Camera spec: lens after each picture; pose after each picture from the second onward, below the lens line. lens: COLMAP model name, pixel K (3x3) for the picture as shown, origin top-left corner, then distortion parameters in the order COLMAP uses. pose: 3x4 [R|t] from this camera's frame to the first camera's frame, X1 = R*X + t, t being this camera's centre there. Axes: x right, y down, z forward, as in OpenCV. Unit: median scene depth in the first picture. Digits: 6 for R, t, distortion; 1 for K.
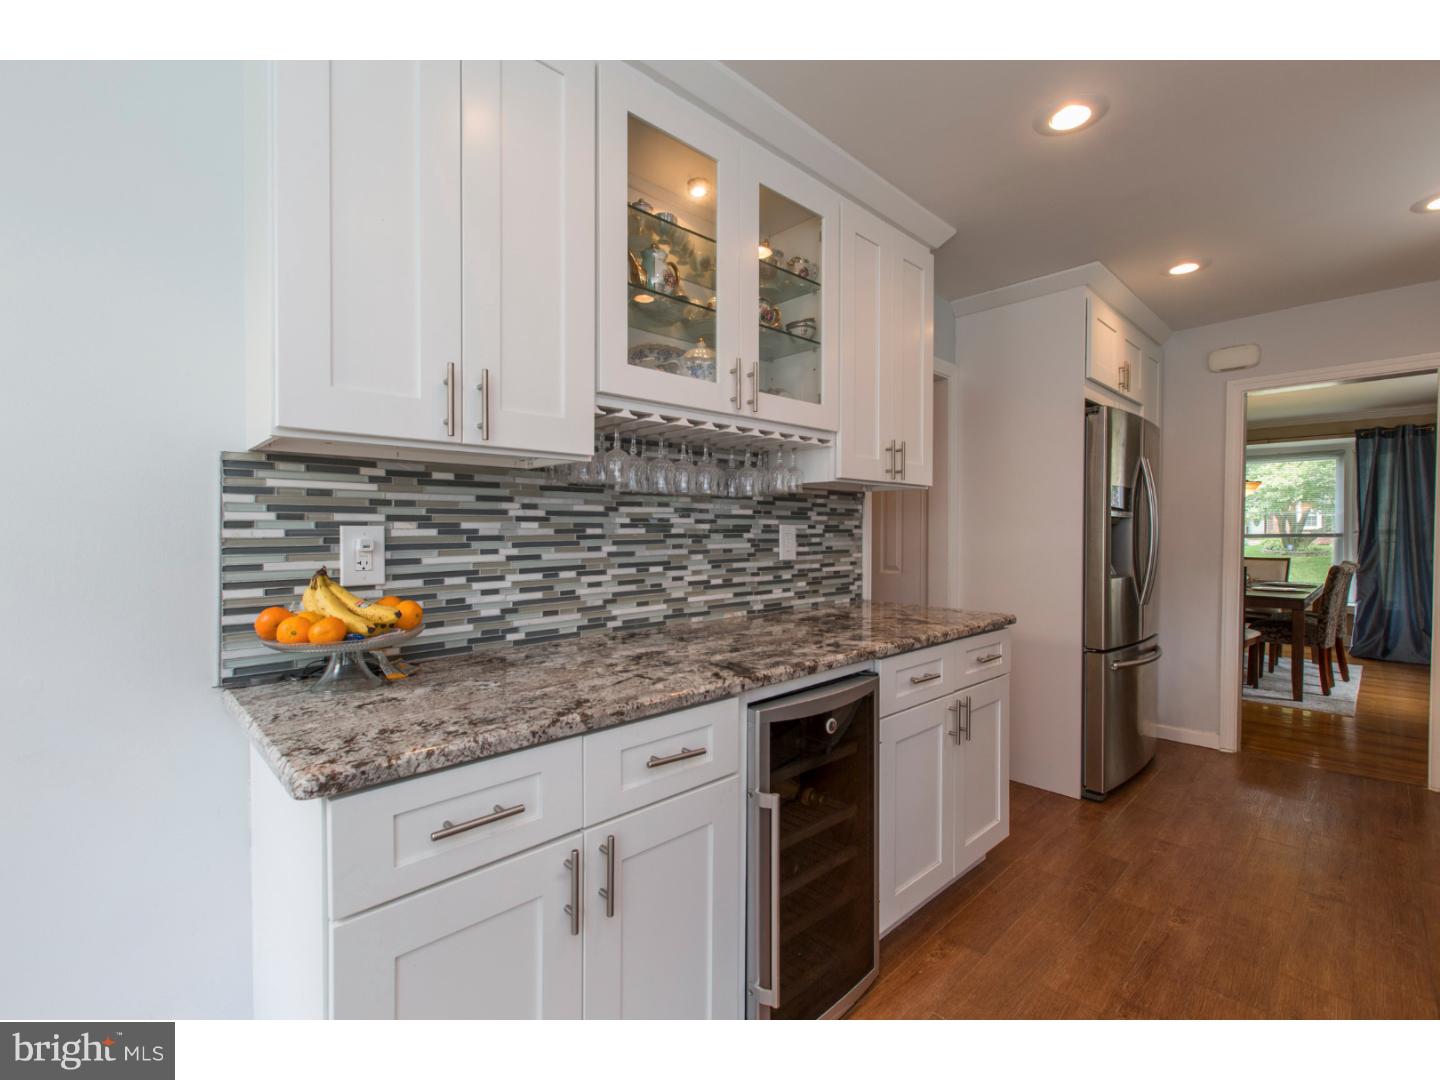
lens RADIAL K [[637.3, 0, 725.7], [0, 637.3, 537.9], [0, 0, 1]] dist [0.000030, 0.001075]
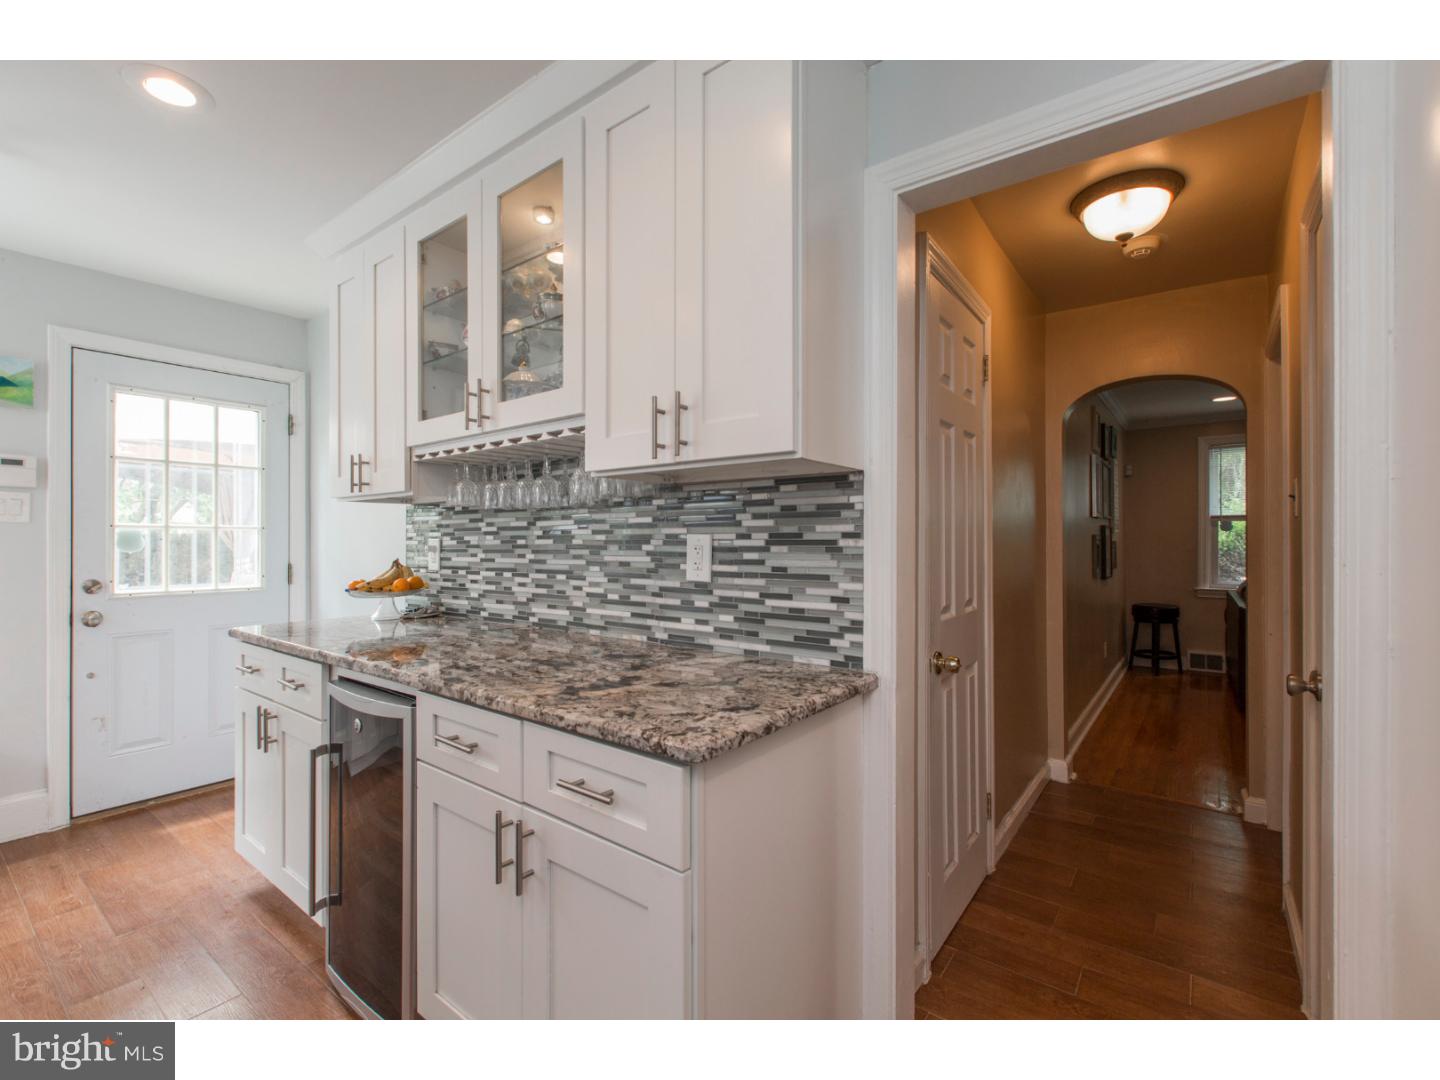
lens RADIAL K [[637.3, 0, 720.5], [0, 637.3, 537.6], [0, 0, 1]] dist [0.000030, 0.001075]
pose [[0.154536, -0.007974, -0.987955, 0.969508], [-0.014068, 0.999848, -0.010270, -0.010383], [0.987887, 0.015485, 0.154400, 1.056500]]
